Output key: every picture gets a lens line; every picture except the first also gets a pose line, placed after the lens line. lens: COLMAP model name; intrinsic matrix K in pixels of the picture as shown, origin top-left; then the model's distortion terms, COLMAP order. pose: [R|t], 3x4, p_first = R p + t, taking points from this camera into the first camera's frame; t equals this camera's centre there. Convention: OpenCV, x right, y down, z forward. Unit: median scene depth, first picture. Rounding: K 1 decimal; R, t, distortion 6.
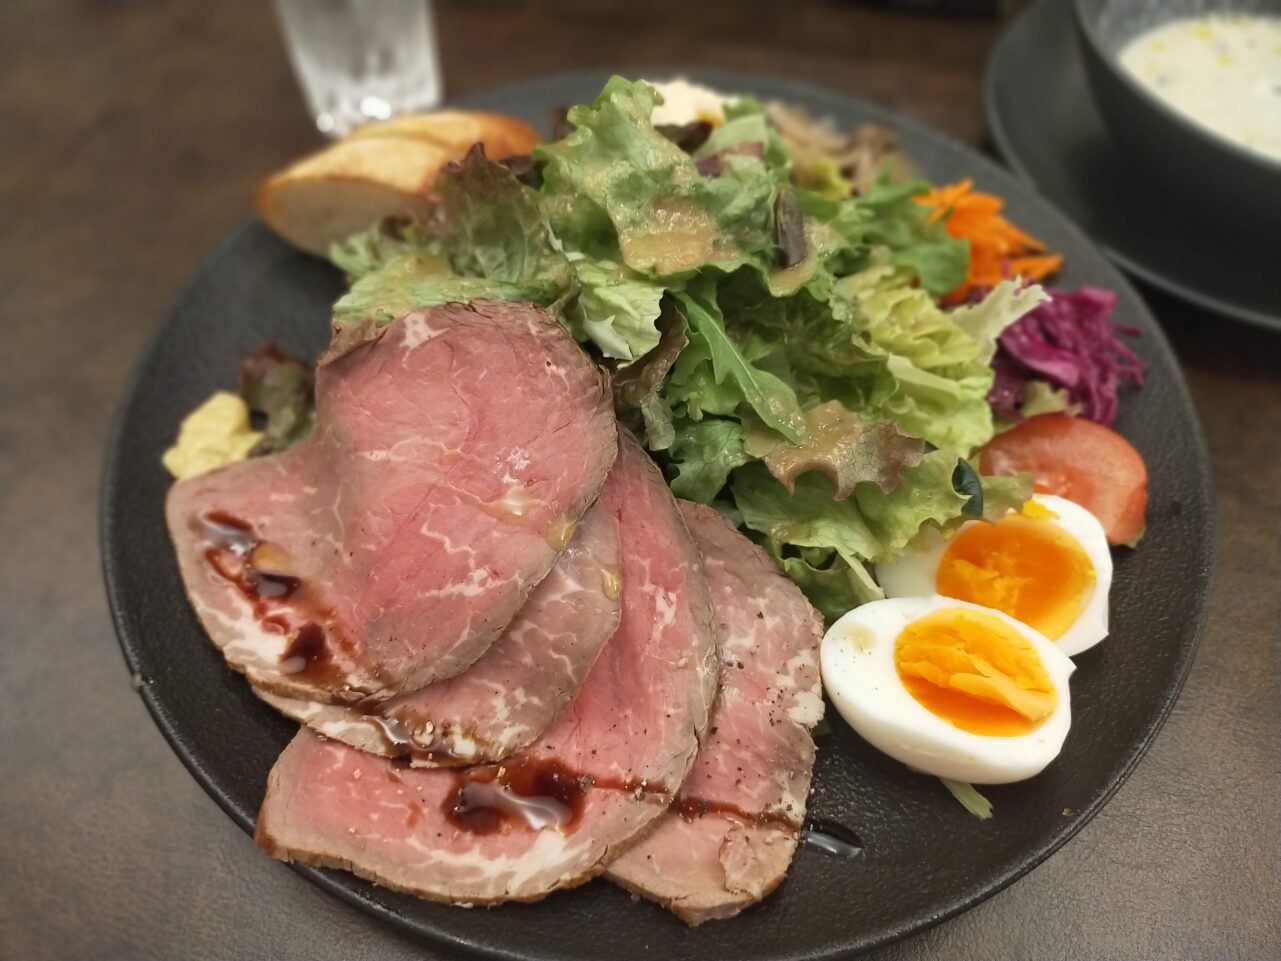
lens RADIAL K [[1034.8, 0, 639.3], [0, 1034.8, 481.1], [0, 0, 1]] dist [-0.034604, -0.010716]
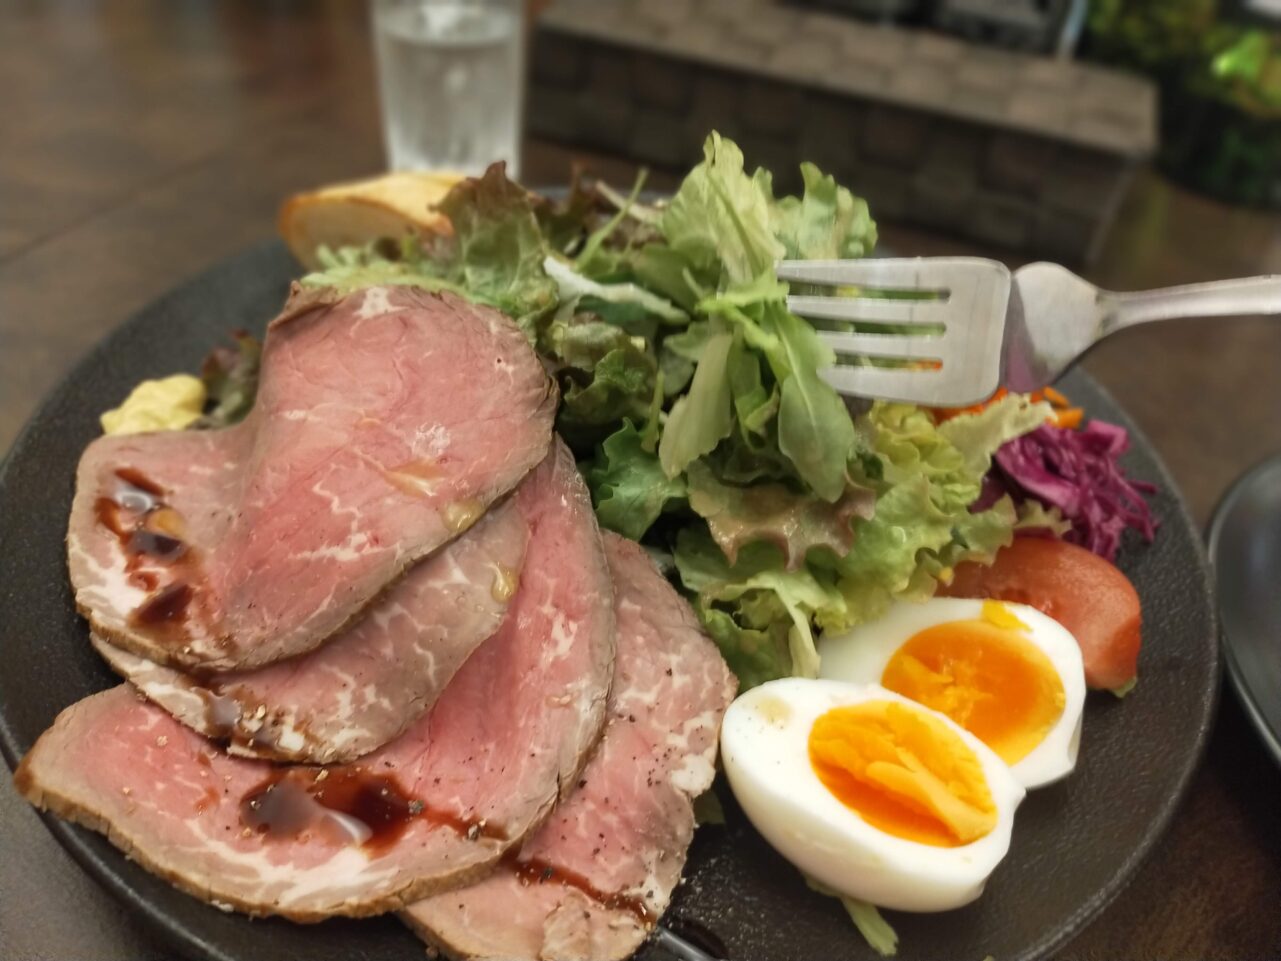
lens RADIAL K [[1034.8, 0, 644.0], [0, 1034.8, 479.8], [0, 0, 1]] dist [-0.034604, -0.010716]
pose [[0.979537, 0.185166, -0.078867, 0.138853], [-0.199319, 0.946824, -0.252580, 0.205514], [0.027903, 0.263131, 0.964356, 0.129043]]
